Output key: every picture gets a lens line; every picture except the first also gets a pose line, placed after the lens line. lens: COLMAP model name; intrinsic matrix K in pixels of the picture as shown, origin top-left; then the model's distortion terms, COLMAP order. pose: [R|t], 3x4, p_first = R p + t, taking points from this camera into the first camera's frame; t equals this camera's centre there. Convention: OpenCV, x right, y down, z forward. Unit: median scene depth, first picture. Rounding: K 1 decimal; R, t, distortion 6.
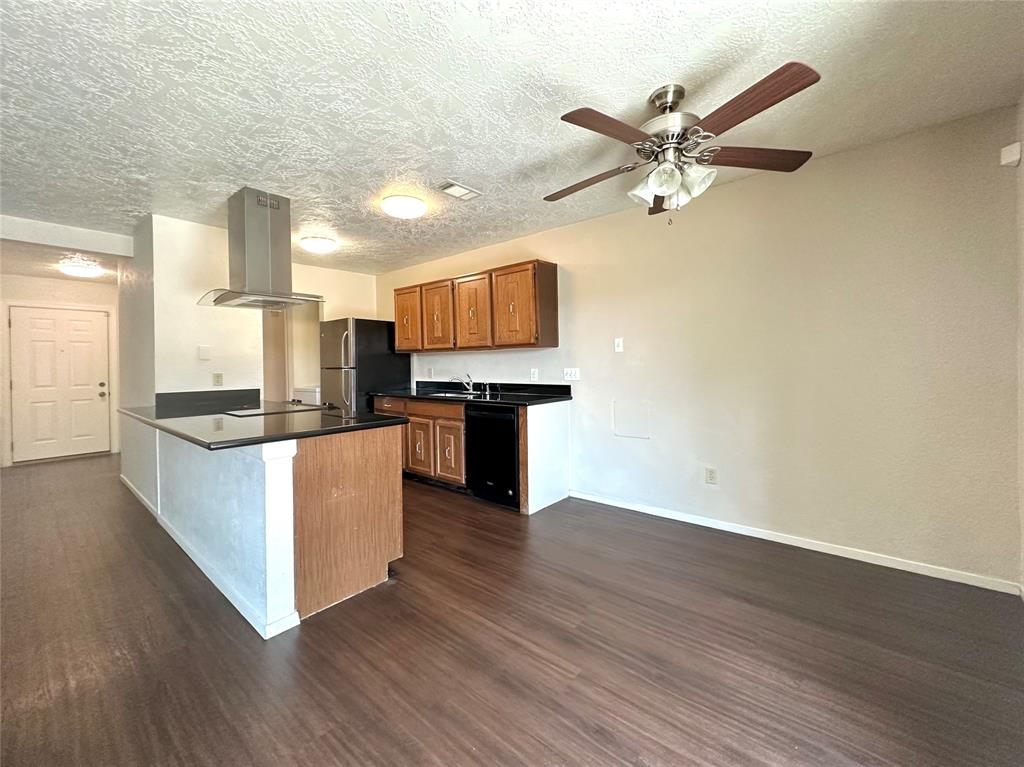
lens RADIAL K [[423.3, 0, 512.4], [0, 423.3, 364.9], [0, 0, 1]] dist [-0.001725, -0.000146]
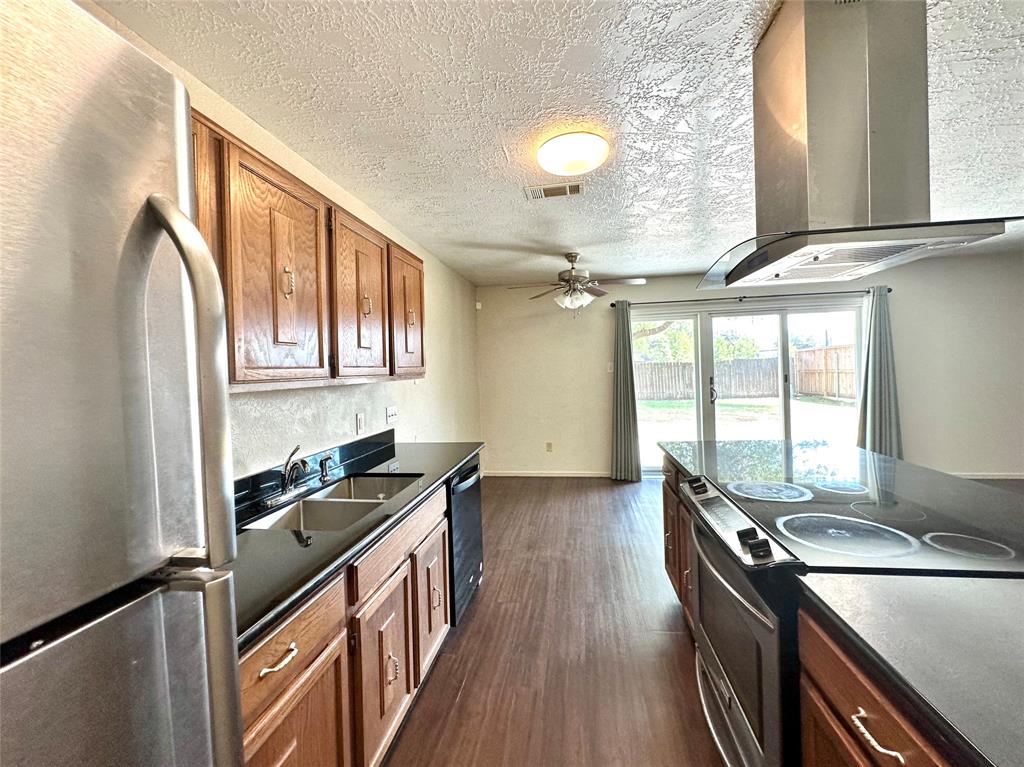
lens RADIAL K [[423.3, 0, 512.4], [0, 423.3, 364.9], [0, 0, 1]] dist [-0.001725, -0.000146]
pose [[-0.520651, 0.040260, 0.852820, -0.669643], [0.047877, 0.998693, -0.017917, -0.045510], [-0.852426, 0.031502, -0.521898, 1.287473]]
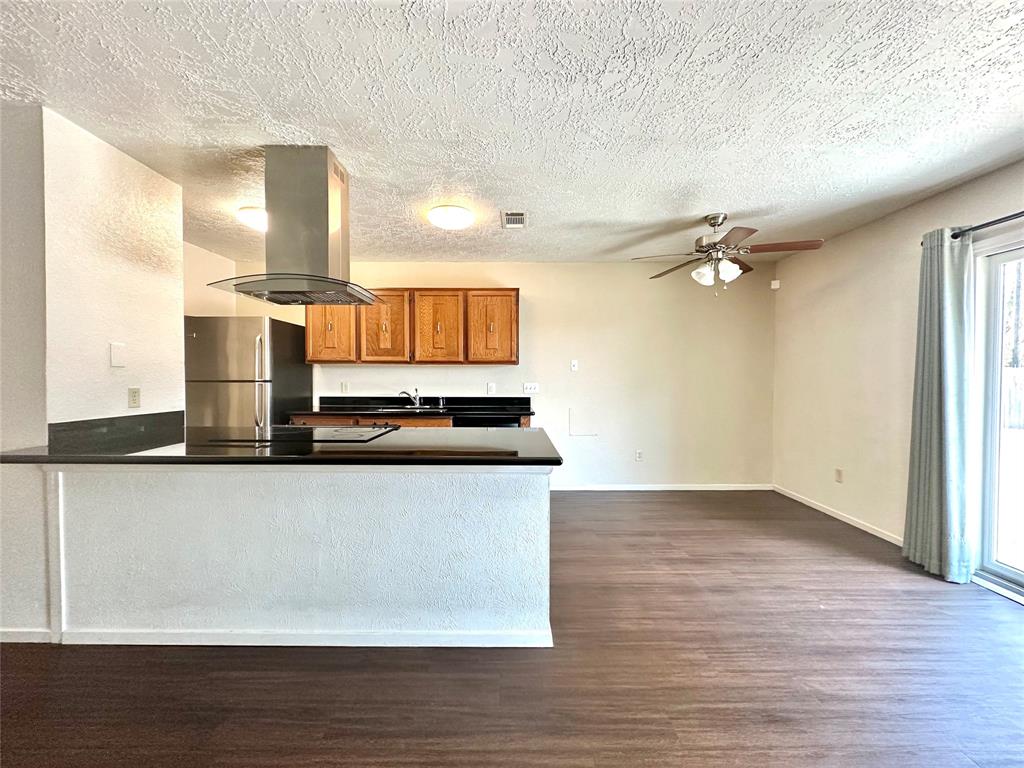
lens RADIAL K [[411.9, 0, 514.2], [0, 411.9, 381.9], [0, 0, 1]] dist [0.001292, 0.000005]
pose [[0.756873, 0.006581, 0.653529, -0.693454], [-0.011131, 0.999934, 0.002822, 0.001994], [-0.653468, -0.009410, 0.756896, 0.162683]]
